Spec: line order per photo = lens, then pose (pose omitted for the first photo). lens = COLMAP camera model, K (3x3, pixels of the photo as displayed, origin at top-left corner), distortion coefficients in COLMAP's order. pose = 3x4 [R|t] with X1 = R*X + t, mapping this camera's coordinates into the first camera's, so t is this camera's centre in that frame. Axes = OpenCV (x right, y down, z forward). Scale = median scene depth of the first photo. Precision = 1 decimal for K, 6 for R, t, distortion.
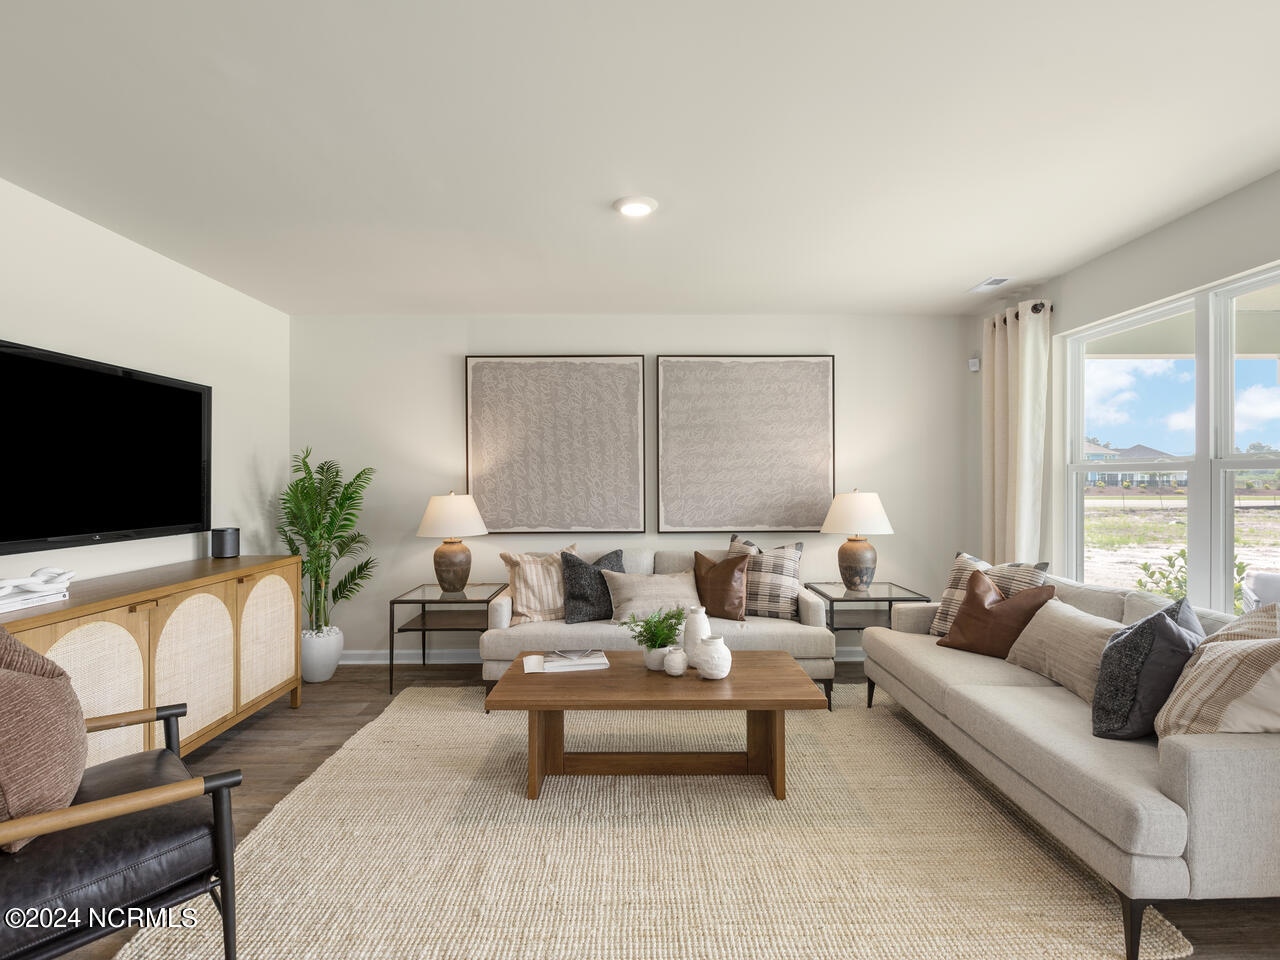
lens RADIAL K [[641.7, 0, 640.0], [0, 641.7, 480.0], [0, 0, 1]] dist [0.000251, -0.000876]
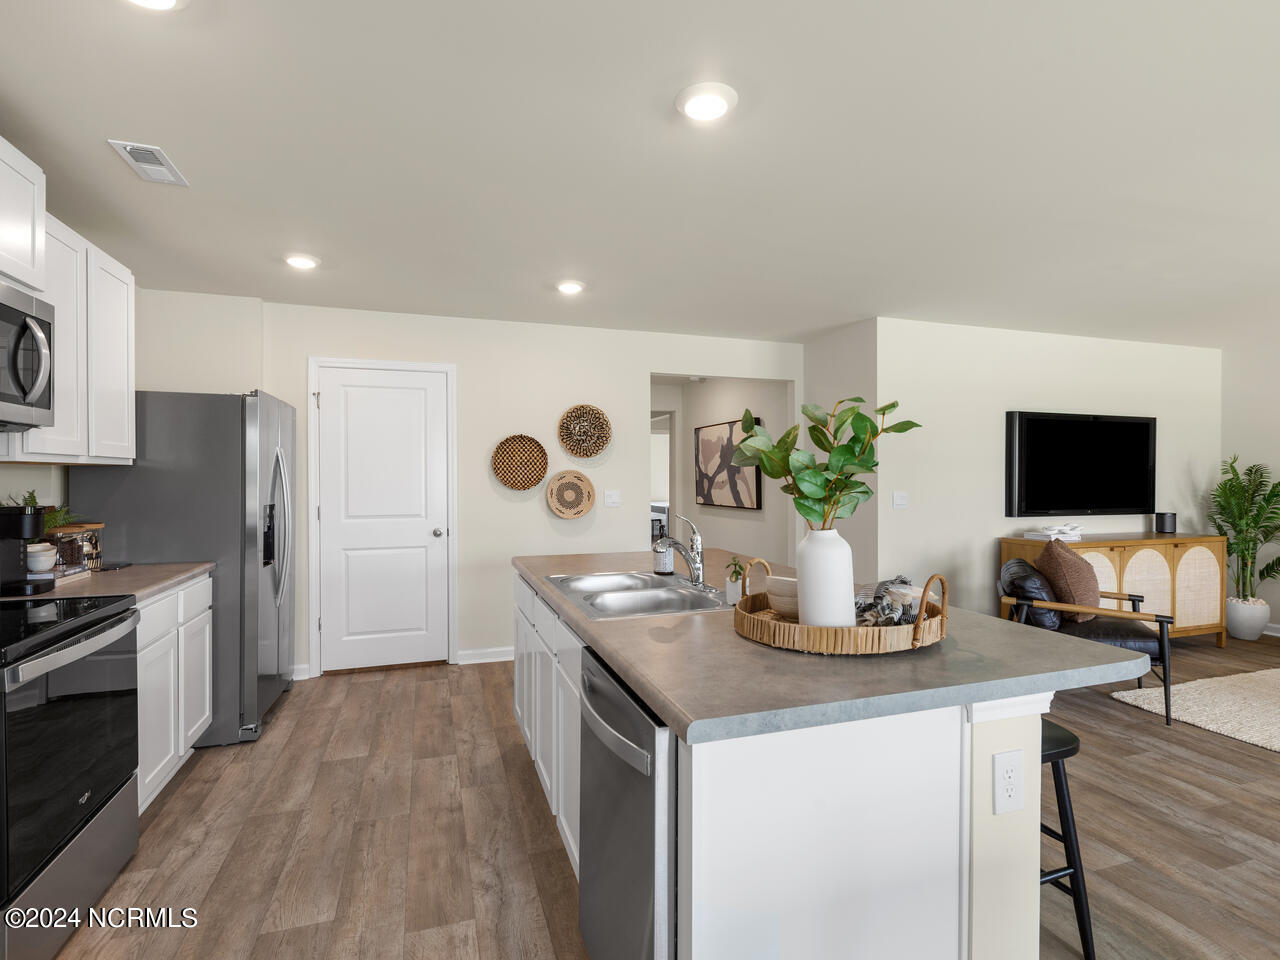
lens RADIAL K [[641.7, 0, 640.0], [0, 641.7, 480.0], [0, 0, 1]] dist [0.000251, -0.000876]
pose [[0.306958, 0.006683, -0.951699, 0.341312], [-0.001827, 0.999978, 0.006433, -0.006478], [0.951721, -0.000236, 0.306964, -0.532830]]
